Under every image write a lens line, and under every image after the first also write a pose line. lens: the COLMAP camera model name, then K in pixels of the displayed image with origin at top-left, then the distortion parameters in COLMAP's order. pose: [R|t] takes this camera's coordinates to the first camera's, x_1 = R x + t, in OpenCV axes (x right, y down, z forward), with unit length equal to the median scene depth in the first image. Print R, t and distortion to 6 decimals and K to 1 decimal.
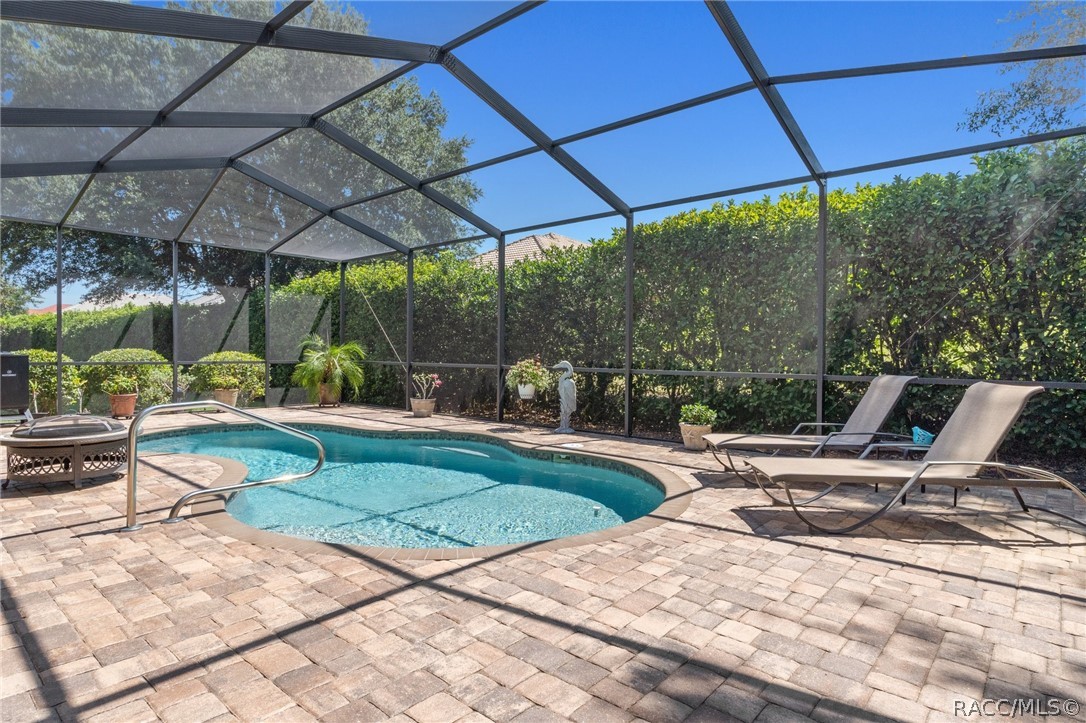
lens RADIAL K [[594.8, 0, 543.0], [0, 594.8, 361.5], [0, 0, 1]] dist [-0.005258, 0.000078]
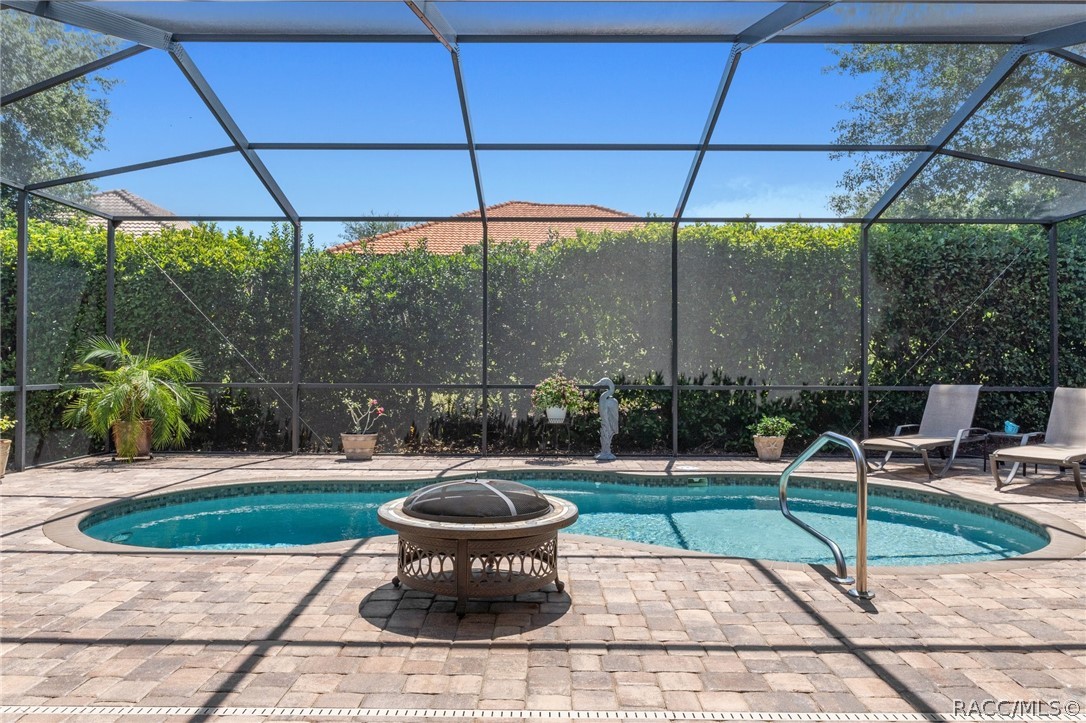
lens RADIAL K [[737.3, 0, 543.0], [0, 737.3, 361.5], [0, 0, 1]] dist [0.001074, -0.001255]
pose [[0.751136, -0.001070, 0.660147, -0.758478], [0.012865, 0.999833, -0.013017, -0.012044], [-0.660023, 0.018270, 0.751023, 0.236806]]
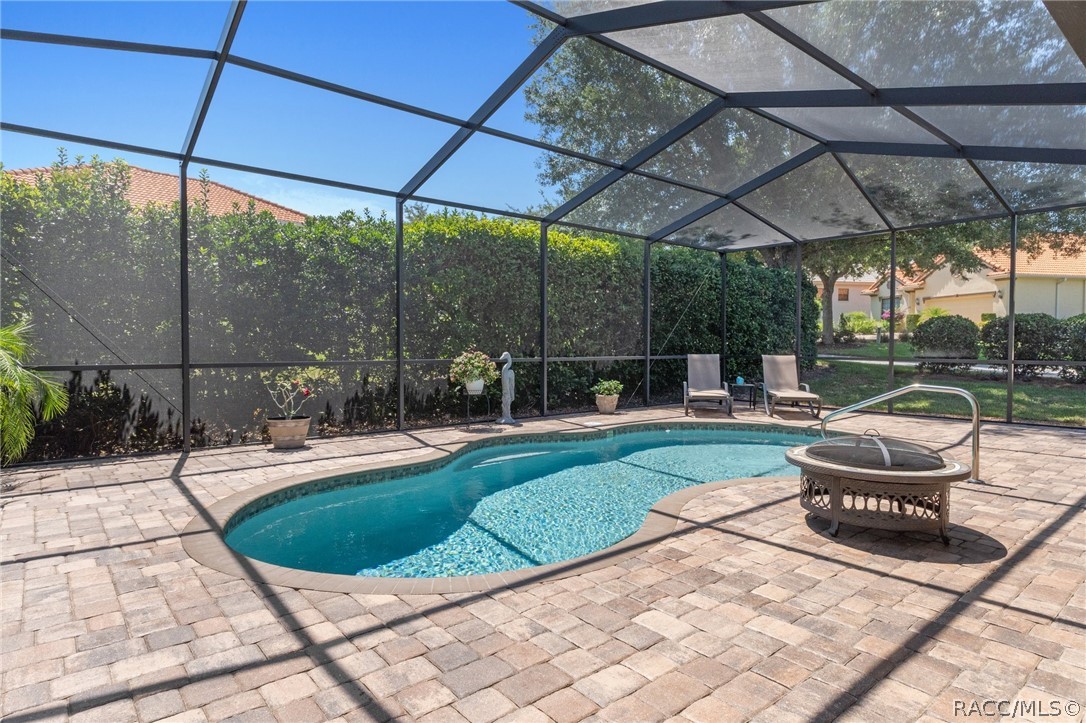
lens RADIAL K [[600.9, 0, 567.3], [0, 600.9, 359.9], [0, 0, 1]] dist [0.001268, 0.000798]
pose [[0.136548, -0.036593, 0.989957, -0.964861], [0.011980, 0.999305, 0.035286, -0.022763], [-0.990561, 0.007042, 0.136892, 0.759565]]
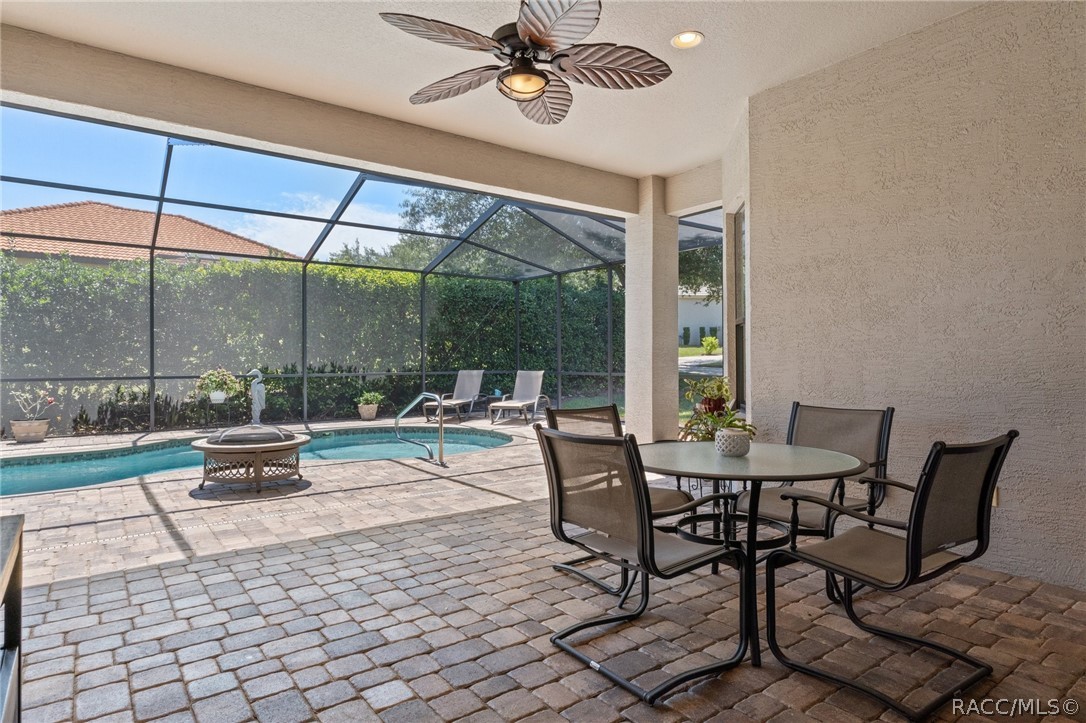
lens RADIAL K [[594.8, 0, 543.0], [0, 594.8, 361.5], [0, 0, 1]] dist [-0.005258, 0.000078]
pose [[0.207761, -0.013022, 0.978093, -1.064201], [0.019695, 0.999764, 0.009127, -0.017060], [-0.977981, 0.017367, 0.207968, 0.146241]]
